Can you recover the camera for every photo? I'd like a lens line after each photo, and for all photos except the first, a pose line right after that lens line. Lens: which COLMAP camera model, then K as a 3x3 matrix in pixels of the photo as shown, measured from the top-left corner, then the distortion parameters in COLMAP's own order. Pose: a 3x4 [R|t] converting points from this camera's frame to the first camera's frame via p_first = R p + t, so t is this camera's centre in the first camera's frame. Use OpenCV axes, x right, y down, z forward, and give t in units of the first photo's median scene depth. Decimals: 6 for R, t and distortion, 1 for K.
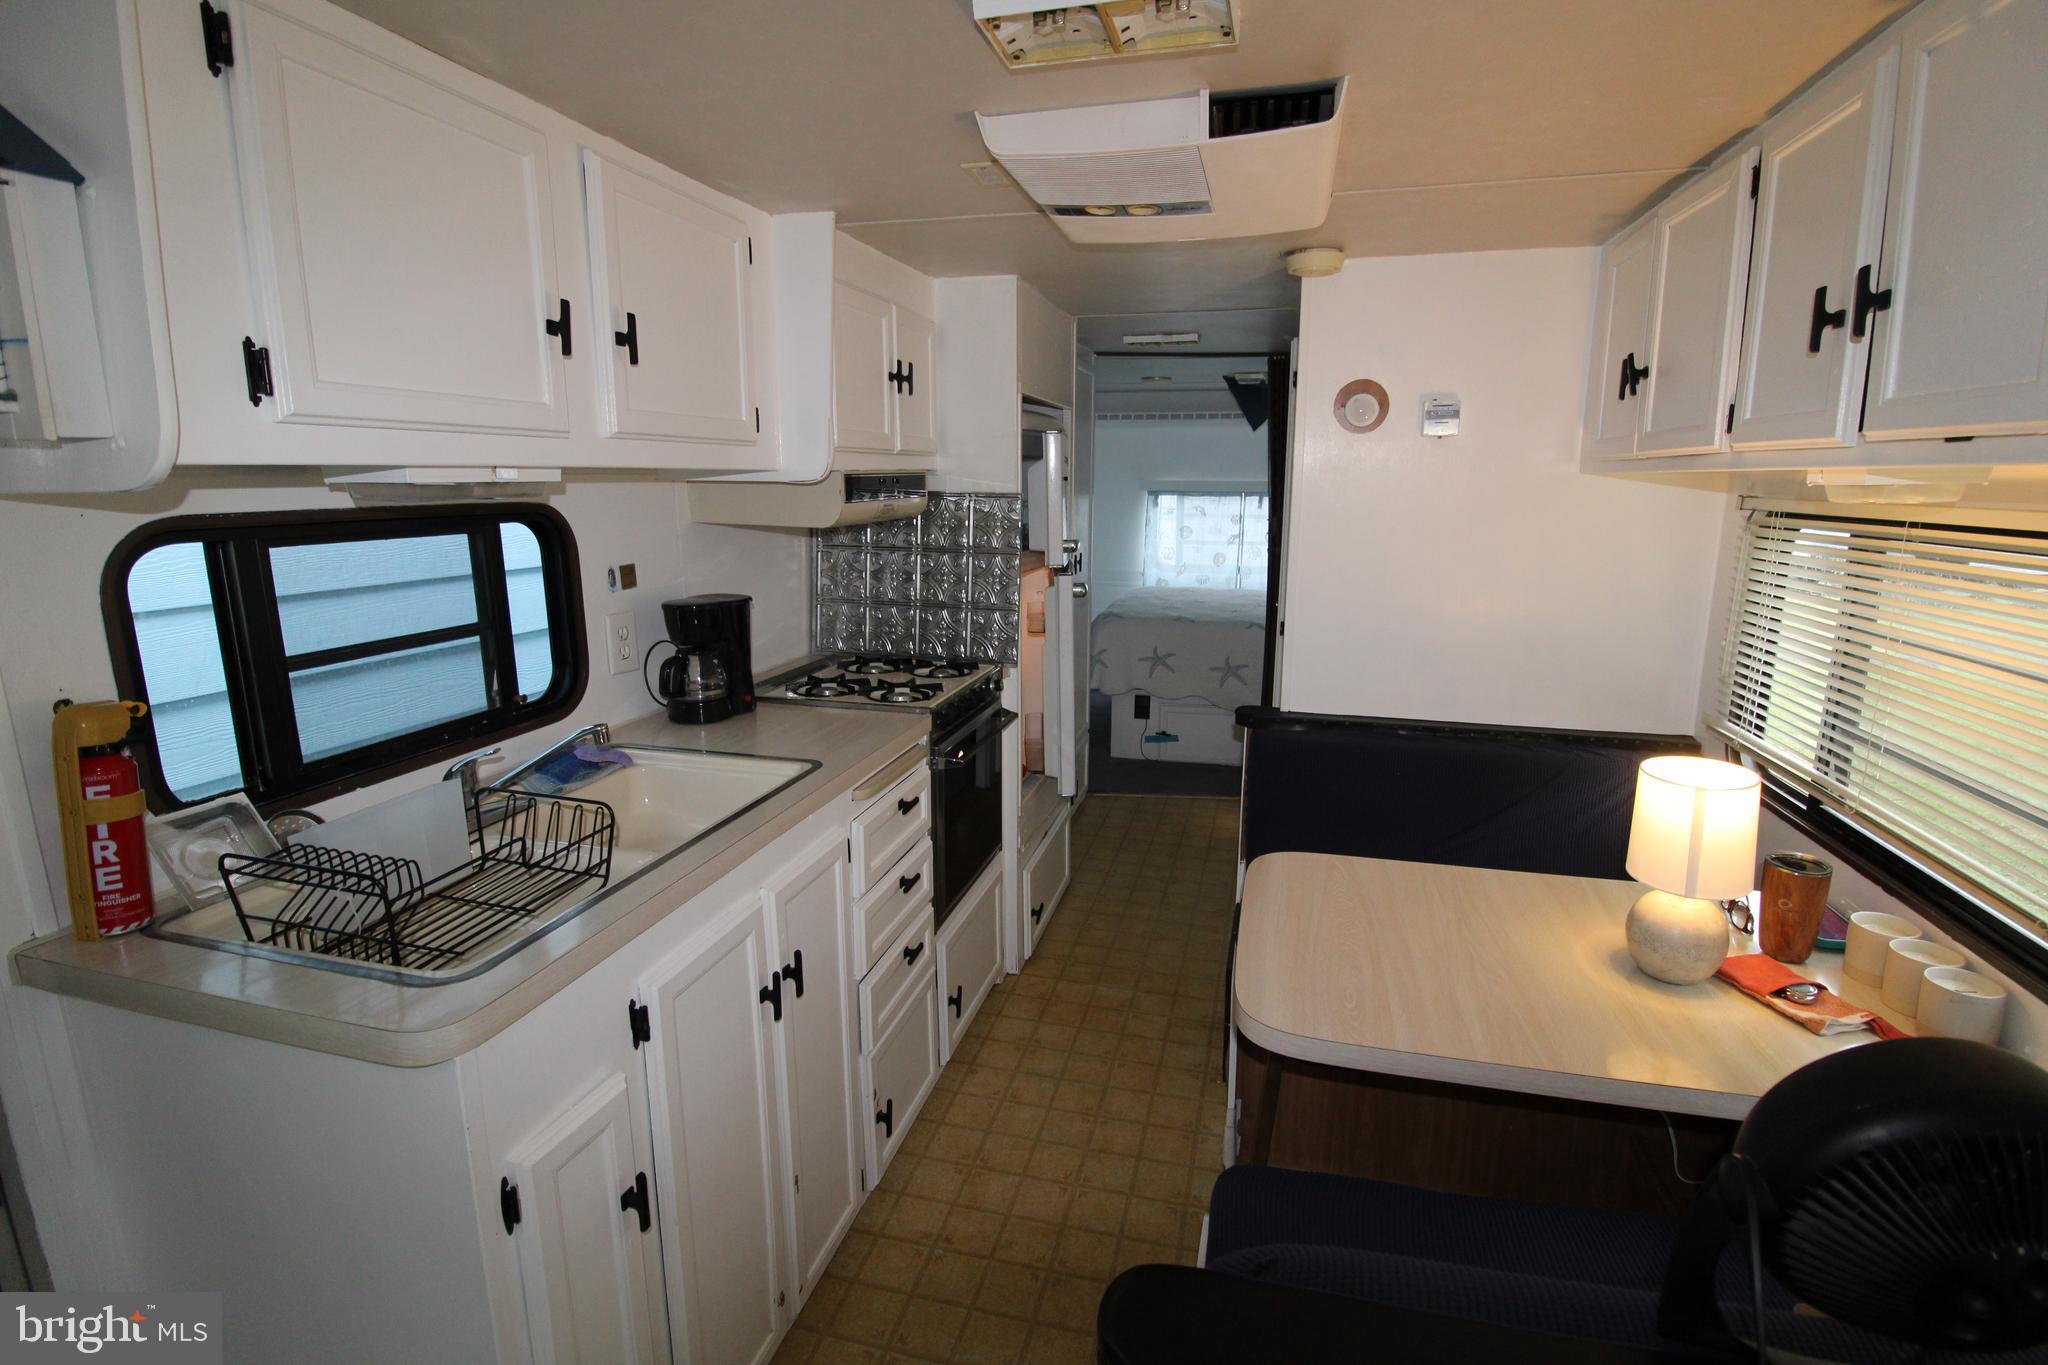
lens RADIAL K [[955.5, 0, 1046.6], [0, 955.5, 662.3], [0, 0, 1]] dist [0.000929, -0.013850]
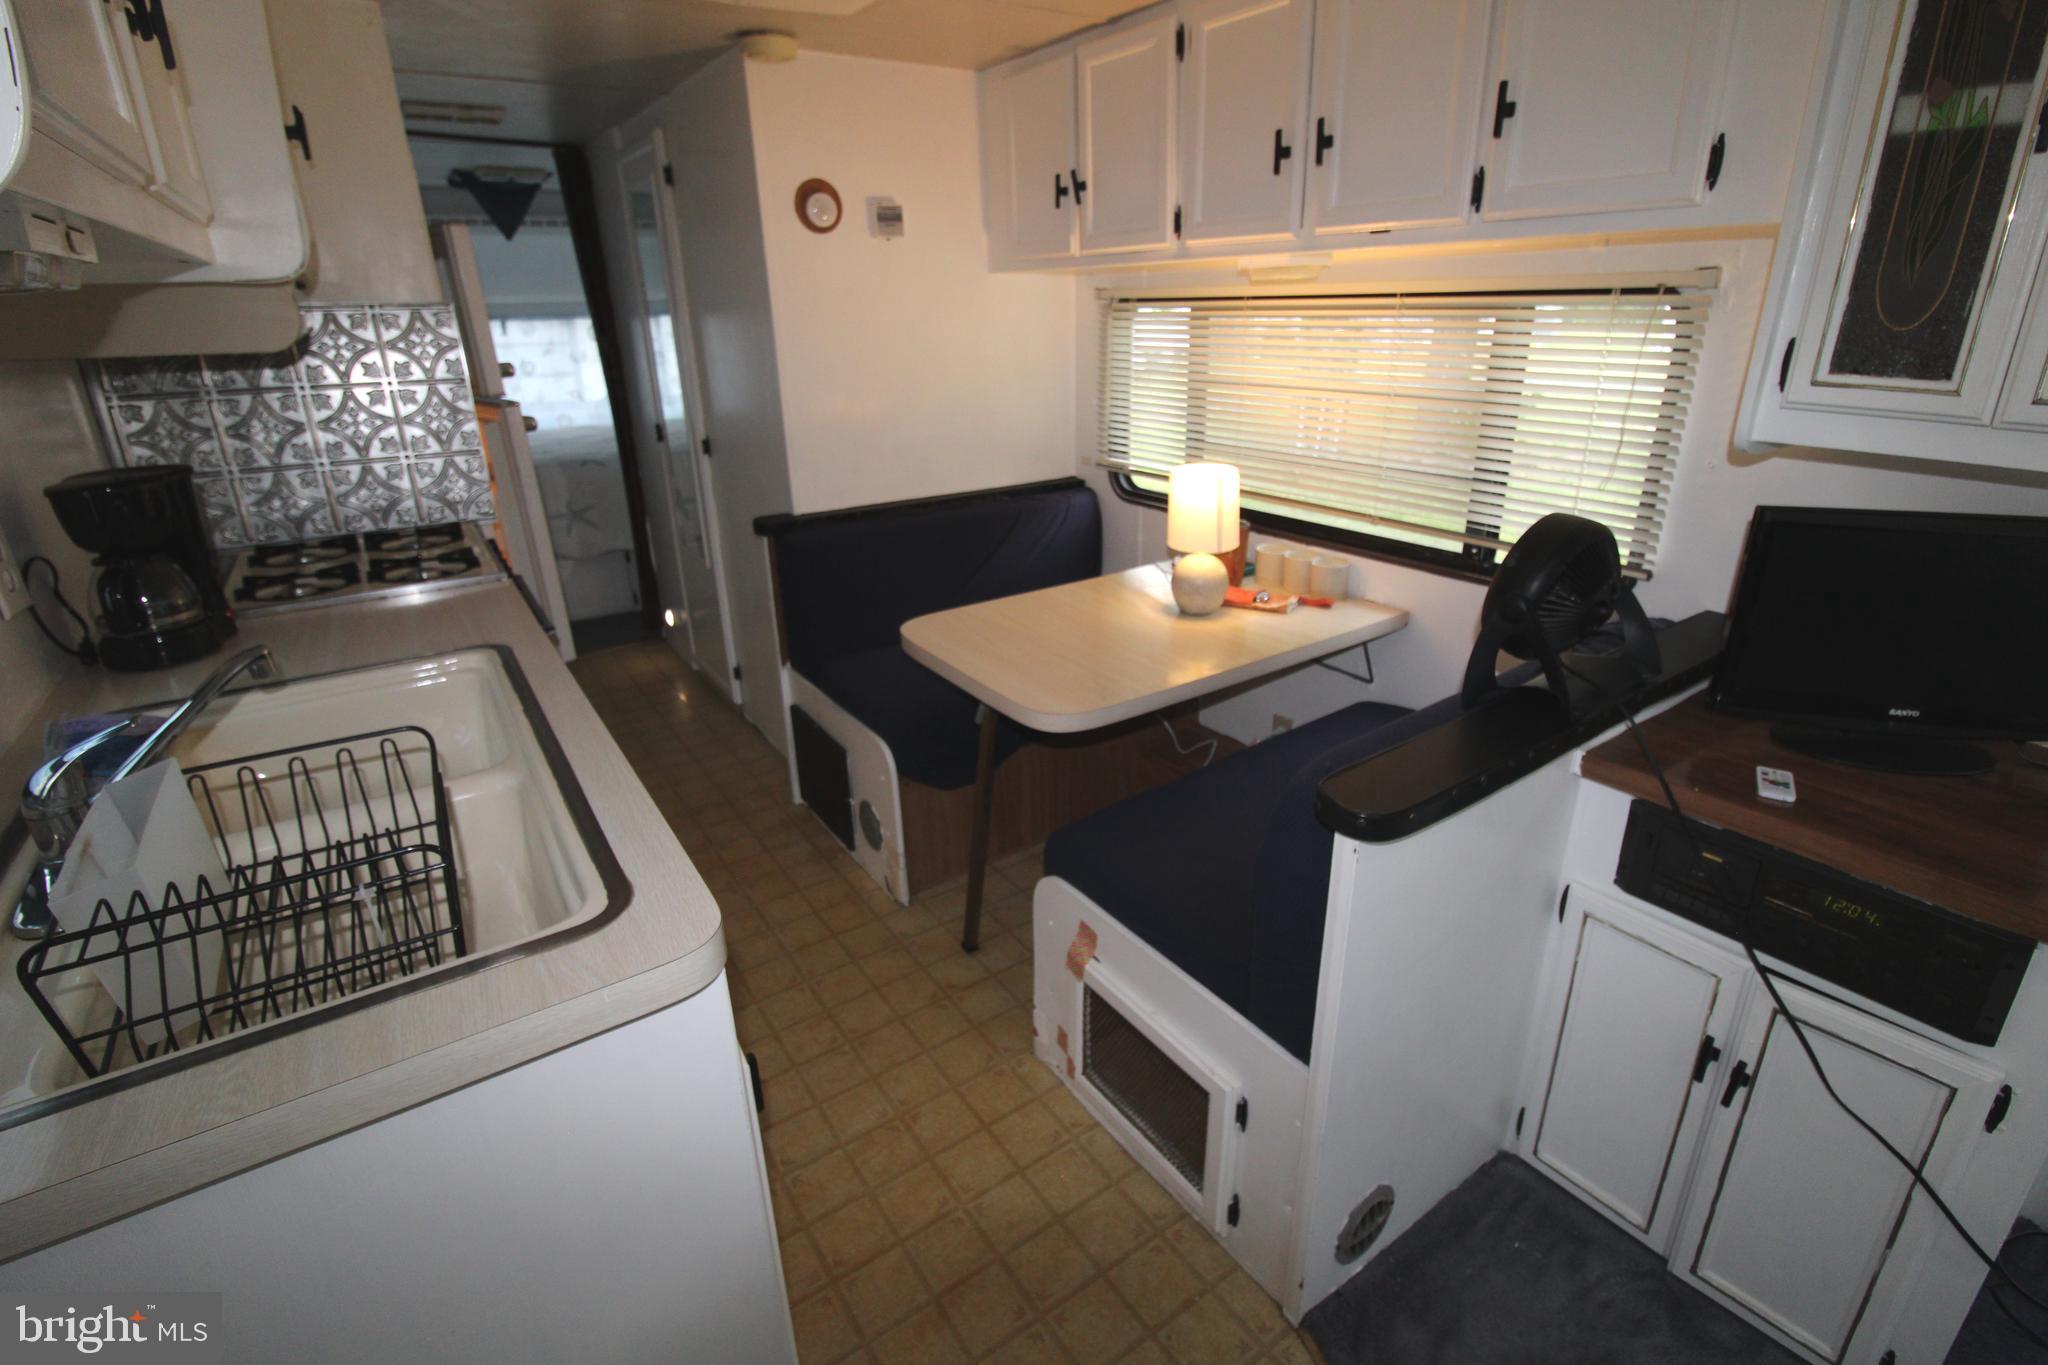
lens RADIAL K [[955.5, 0, 1046.6], [0, 955.5, 662.3], [0, 0, 1]] dist [0.000929, -0.013850]
pose [[0.651666, -0.281947, 0.704157, -0.441865], [0.164319, 0.958778, 0.231827, 0.009553], [-0.740494, -0.035367, 0.671132, 0.114862]]
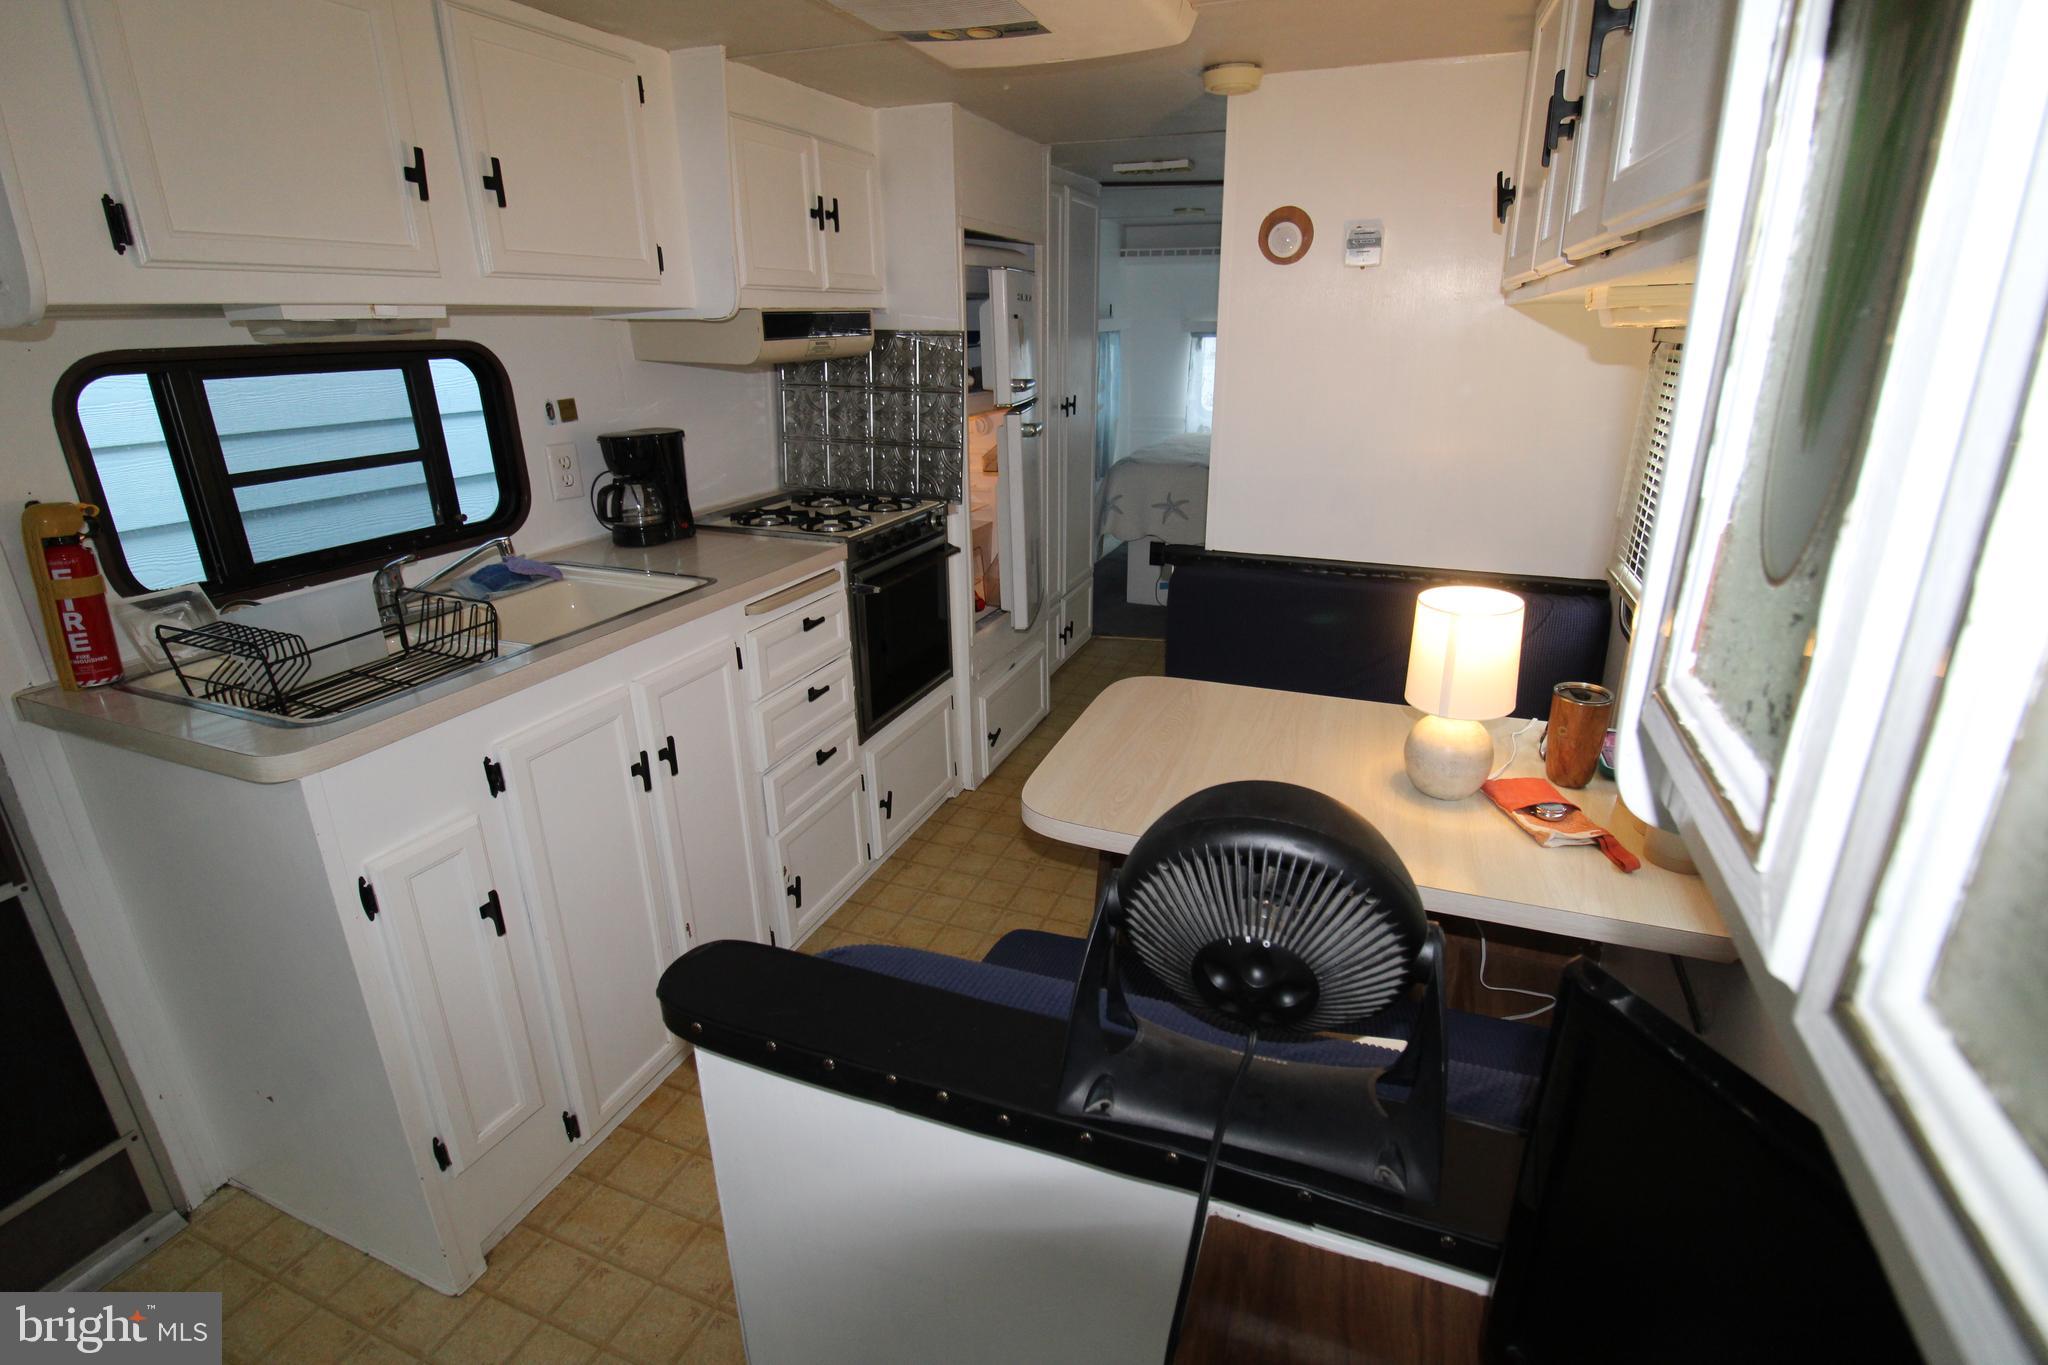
lens RADIAL K [[955.5, 0, 1046.6], [0, 955.5, 662.3], [0, 0, 1]] dist [0.000929, -0.013850]
pose [[0.993182, 0.032598, -0.111927, 0.243173], [-0.015452, 0.988448, 0.150769, 0.022704], [0.115548, -0.148012, 0.982212, -0.058843]]
